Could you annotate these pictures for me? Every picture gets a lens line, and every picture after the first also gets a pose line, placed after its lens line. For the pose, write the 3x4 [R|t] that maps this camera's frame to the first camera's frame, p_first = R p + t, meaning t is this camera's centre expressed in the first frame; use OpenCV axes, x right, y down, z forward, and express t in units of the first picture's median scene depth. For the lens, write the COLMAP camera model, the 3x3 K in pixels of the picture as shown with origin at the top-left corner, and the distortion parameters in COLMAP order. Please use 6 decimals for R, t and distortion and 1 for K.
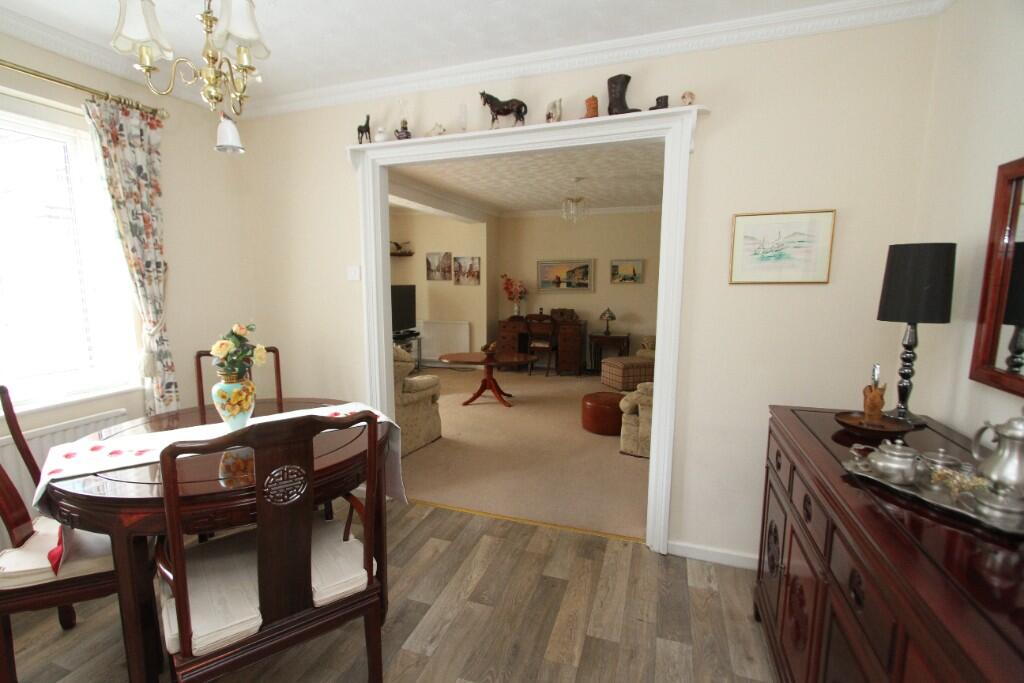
lens RADIAL K [[478.0, 0, 510.0], [0, 478.0, 342.7], [0, 0, 1]] dist [0.001180, 0.000262]
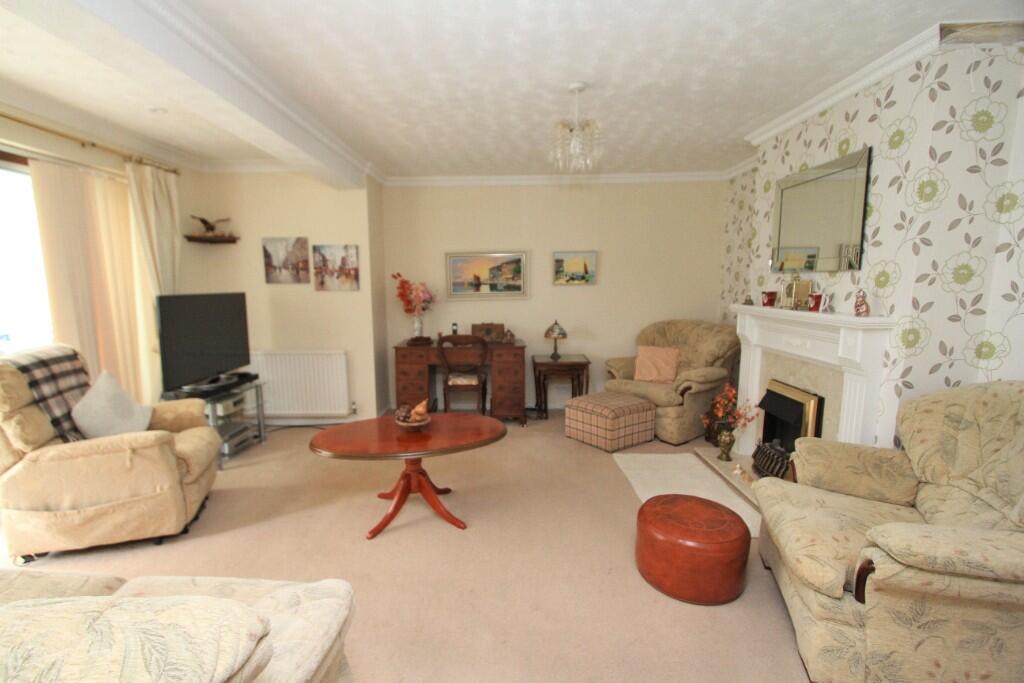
lens RADIAL K [[478.0, 0, 492.3], [0, 478.0, 350.3], [0, 0, 1]] dist [0.001180, 0.000262]
pose [[0.958667, -0.051491, 0.279832, -0.075032], [0.047998, 0.998660, 0.019325, -0.046402], [-0.280452, -0.005095, 0.959854, 0.351412]]
